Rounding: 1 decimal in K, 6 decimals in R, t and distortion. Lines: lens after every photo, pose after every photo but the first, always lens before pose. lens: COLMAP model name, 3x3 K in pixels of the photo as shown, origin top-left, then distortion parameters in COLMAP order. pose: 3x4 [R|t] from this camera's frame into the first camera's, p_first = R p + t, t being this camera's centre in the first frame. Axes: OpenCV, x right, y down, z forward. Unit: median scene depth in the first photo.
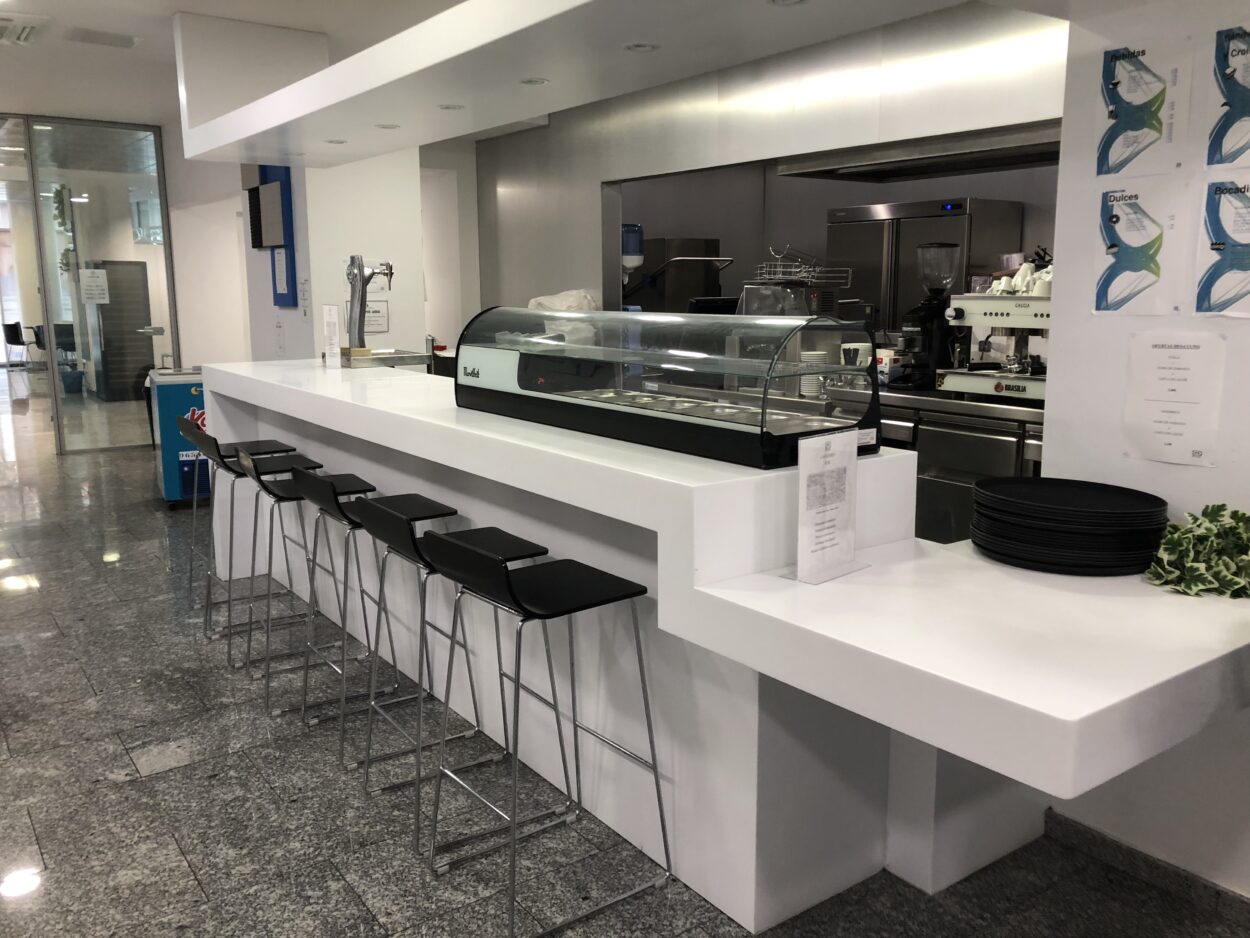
lens RADIAL K [[1027.9, 0, 628.2], [0, 1027.9, 462.2], [0, 0, 1]] dist [0.031027, 0.001630]
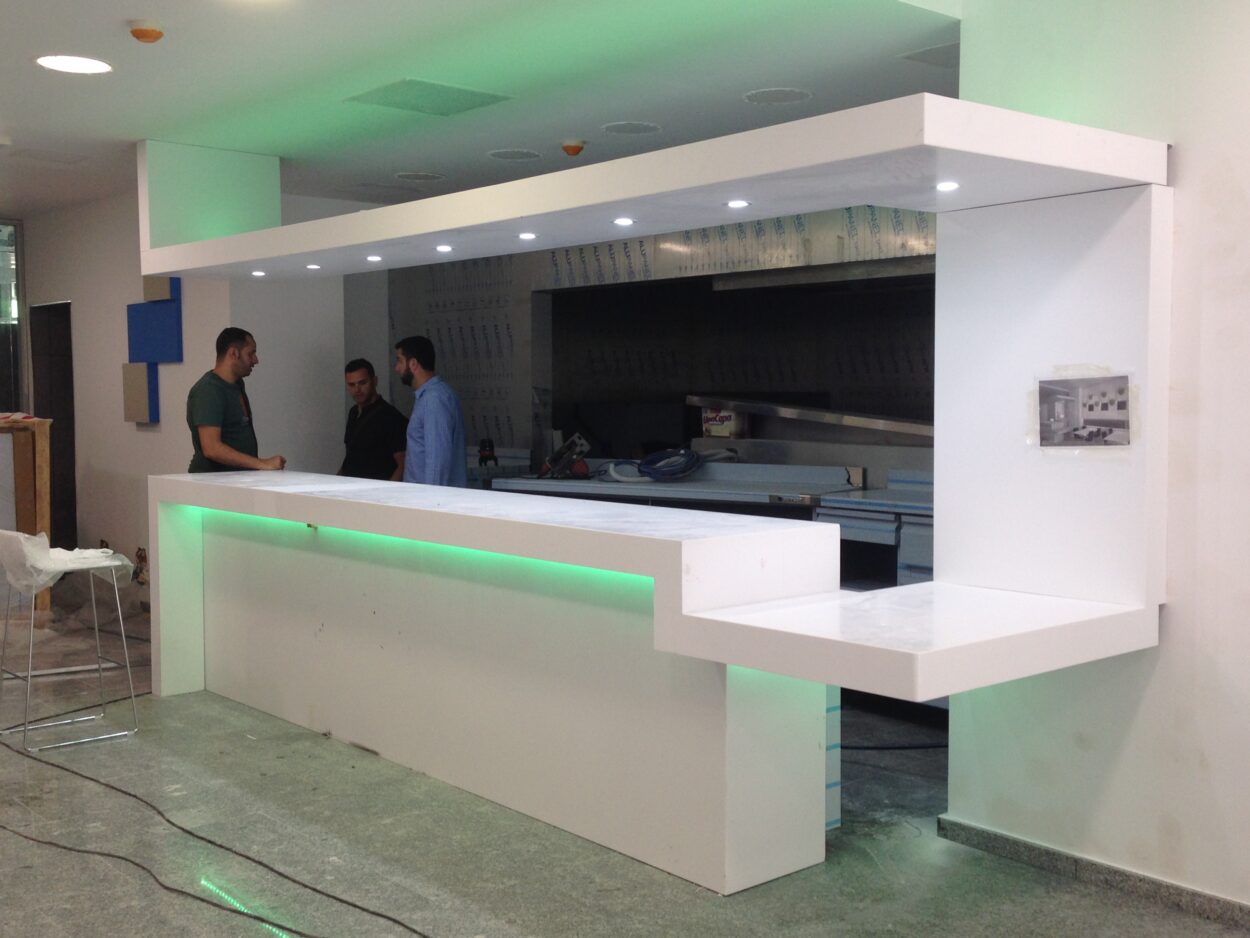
lens RADIAL K [[1365.9, 0, 625.2], [0, 1365.9, 471.1], [0, 0, 1]] dist [0.108545, -0.204234]
pose [[0.996070, -0.004131, 0.088471, -0.138283], [0.013987, 0.993714, -0.111076, 0.105198], [-0.087456, 0.111877, 0.989866, -0.677680]]
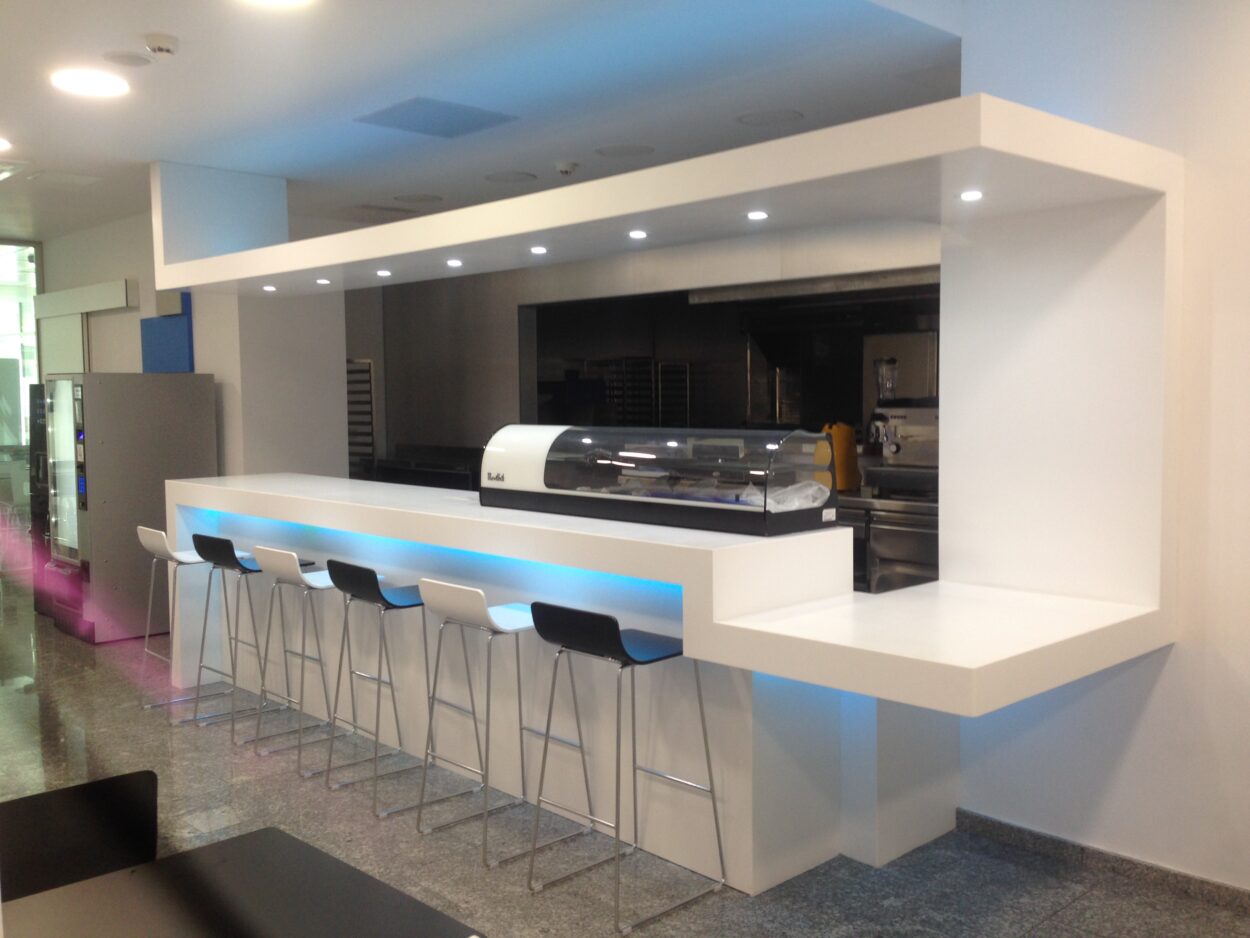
lens RADIAL K [[1156.3, 0, 620.8], [0, 1156.3, 469.0], [0, 0, 1]] dist [0.132930, -0.253477]
pose [[0.991144, -0.014020, 0.132046, -0.209417], [0.027837, 0.994252, -0.103382, 0.058788], [-0.129838, 0.106142, 0.985838, -0.454467]]
